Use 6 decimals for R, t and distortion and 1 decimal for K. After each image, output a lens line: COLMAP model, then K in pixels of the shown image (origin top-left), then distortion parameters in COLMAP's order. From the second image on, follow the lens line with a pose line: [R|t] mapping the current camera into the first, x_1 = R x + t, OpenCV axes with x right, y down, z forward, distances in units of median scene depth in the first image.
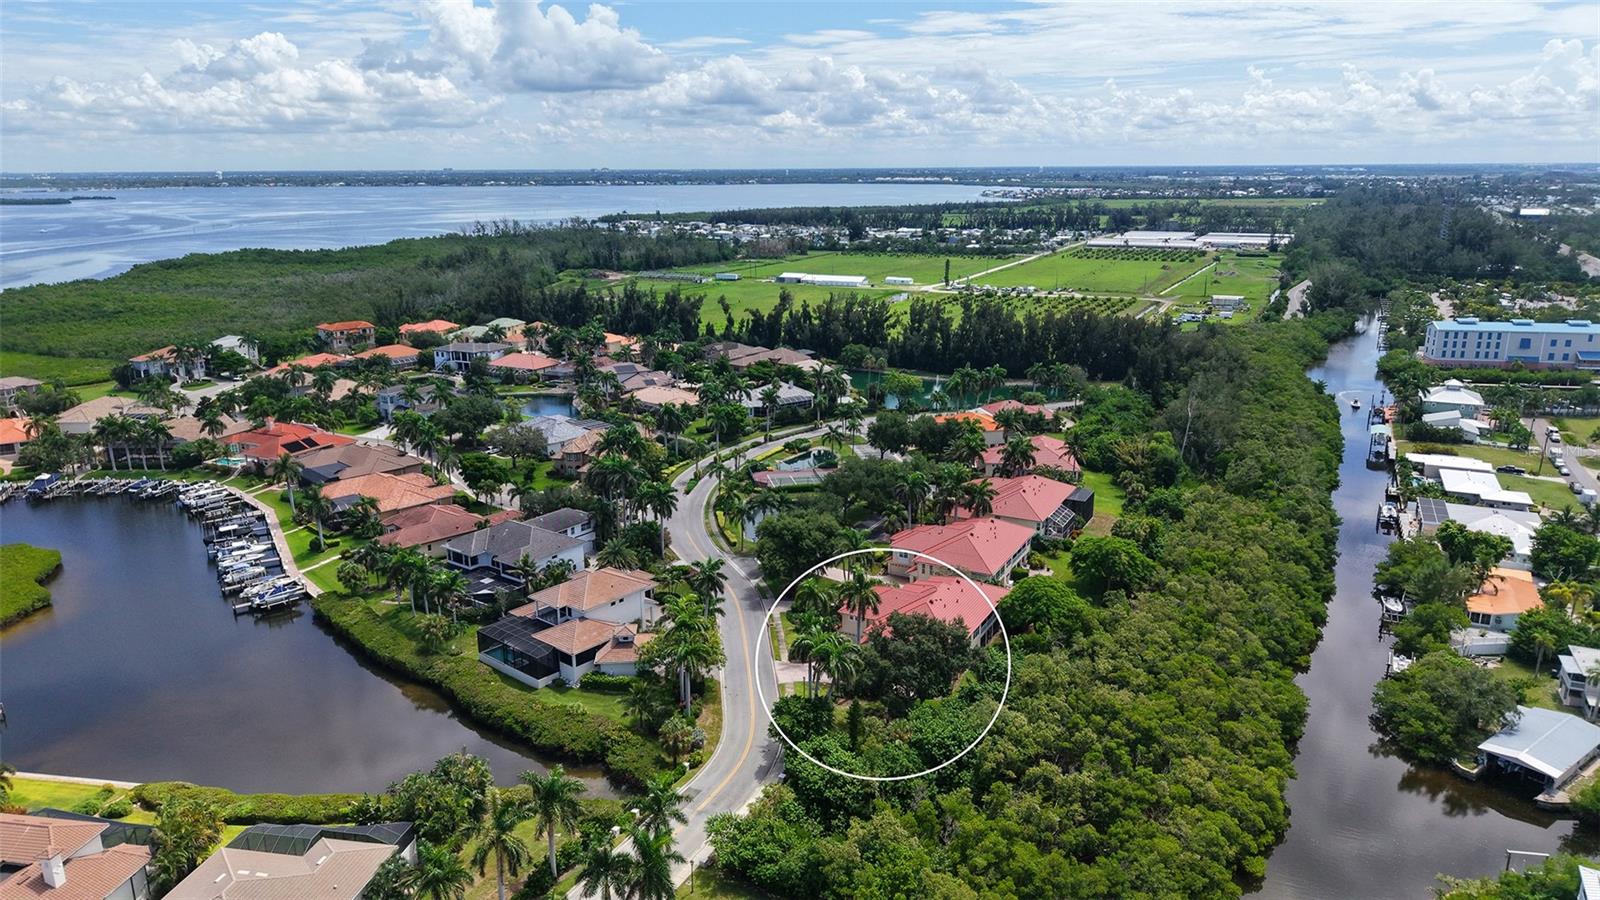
lens RADIAL K [[1051.5, 0, 800.0], [0, 1051.5, 450.0], [0, 0, 1]] dist [0.023902, -0.032176]
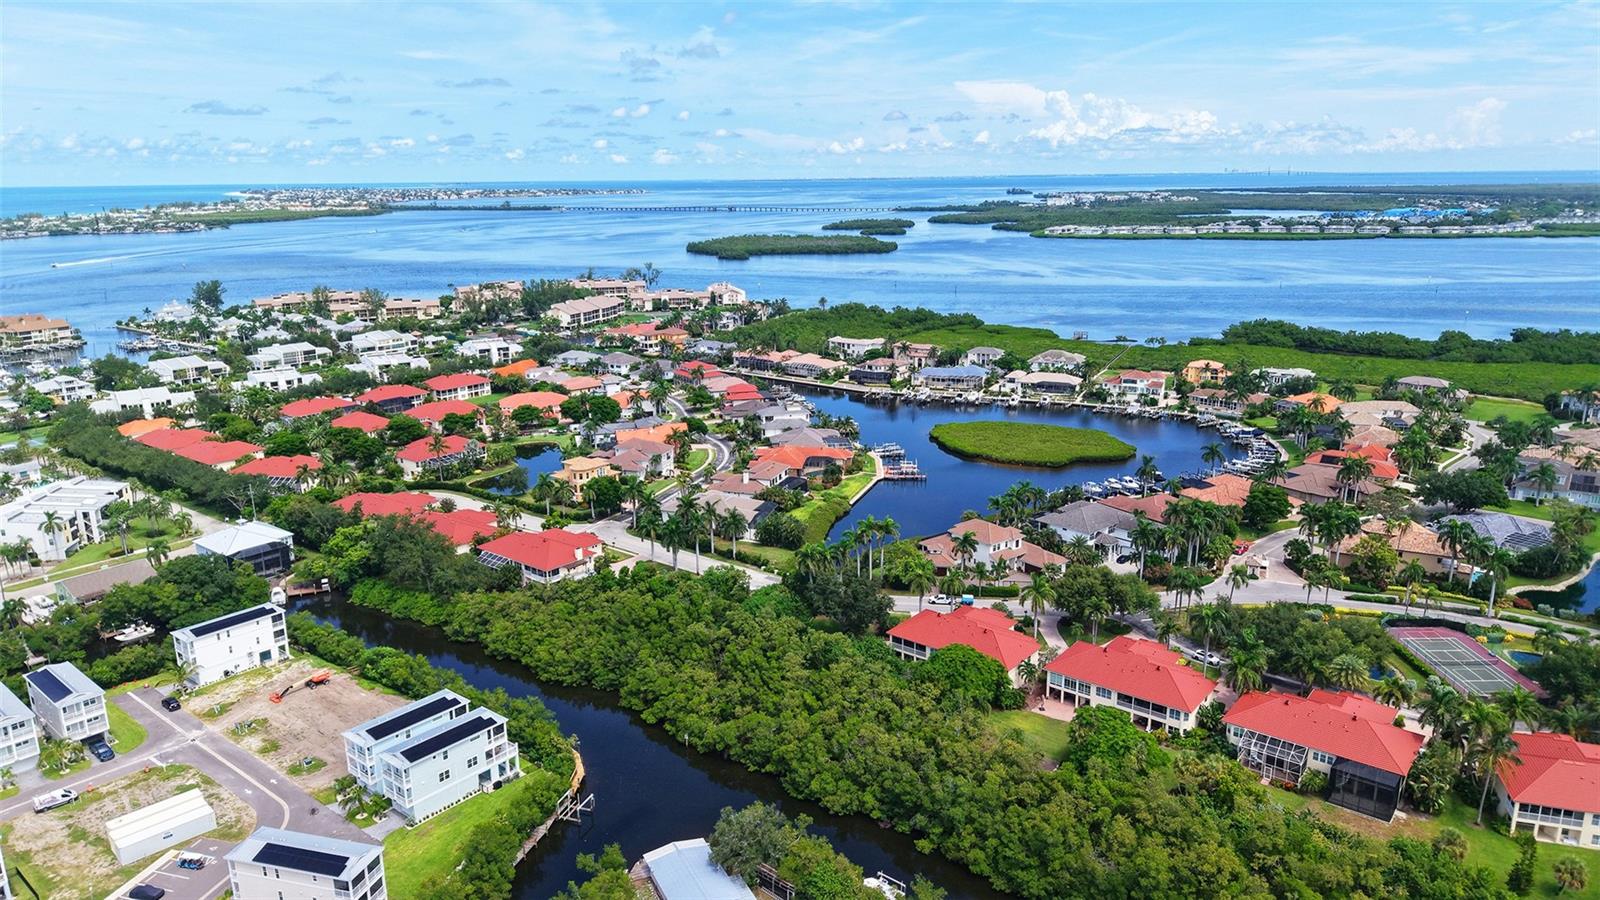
lens RADIAL K [[1051.5, 0, 800.0], [0, 1051.5, 450.0], [0, 0, 1]] dist [0.023902, -0.032176]
pose [[-0.178036, 0.251130, -0.951439, 0.221342], [-0.245552, 0.924961, 0.290089, -0.061272], [0.952894, 0.285274, -0.103010, 0.155118]]
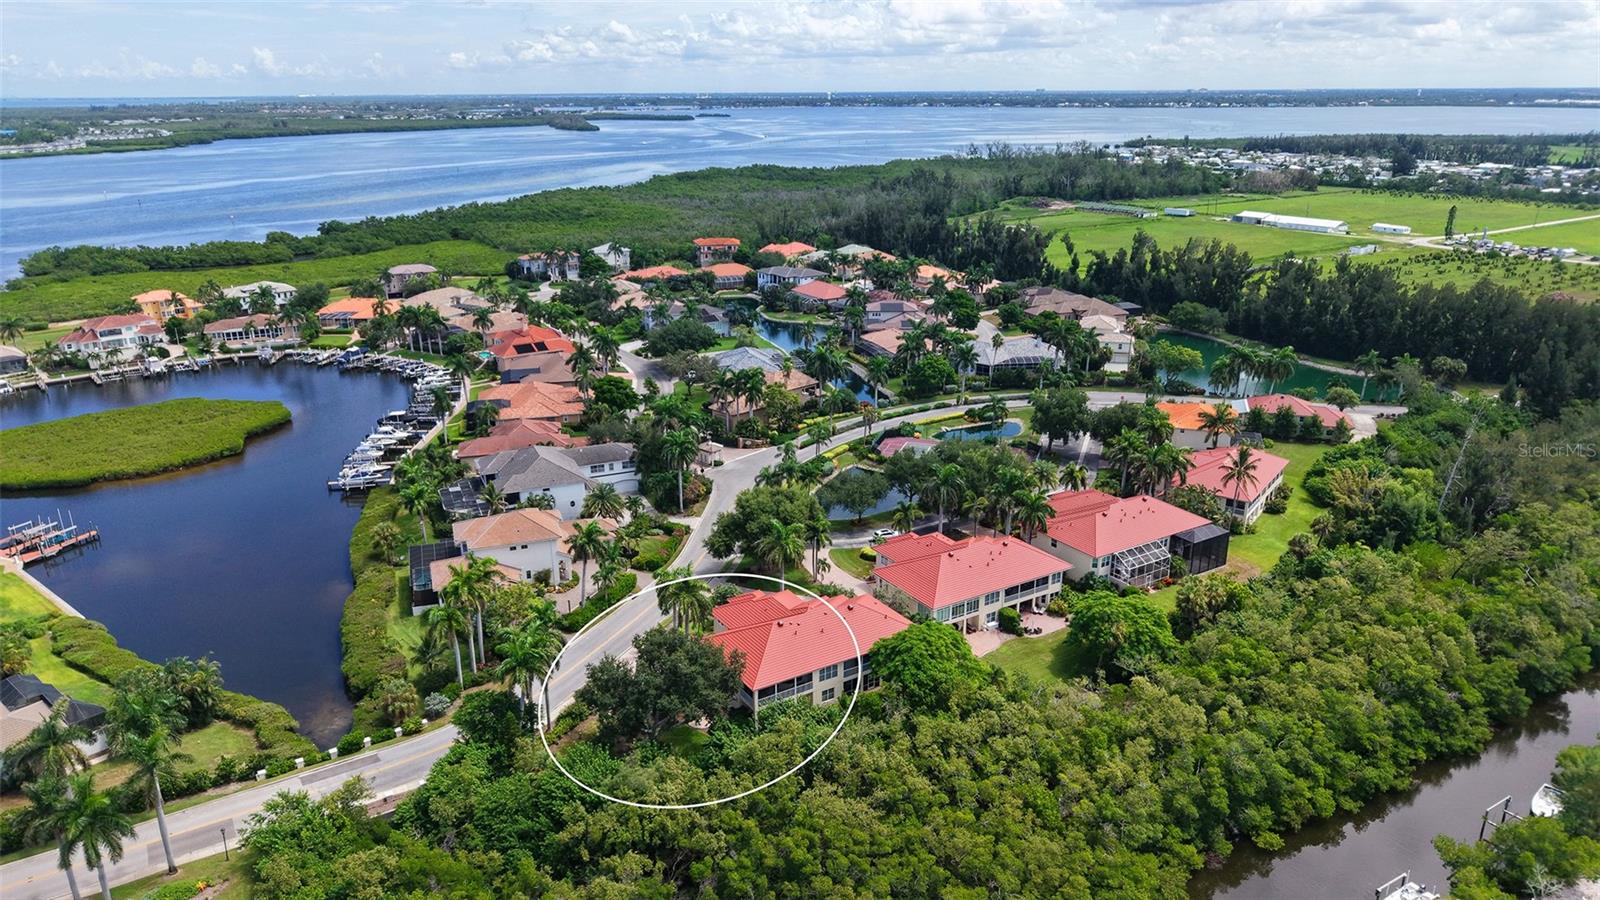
lens RADIAL K [[1051.5, 0, 800.0], [0, 1051.5, 450.0], [0, 0, 1]] dist [0.023902, -0.032176]
pose [[0.869538, 0.159211, -0.467499, 0.086126], [-0.126674, 0.986843, 0.100468, -0.012985], [0.477344, -0.028140, 0.878266, 0.048671]]
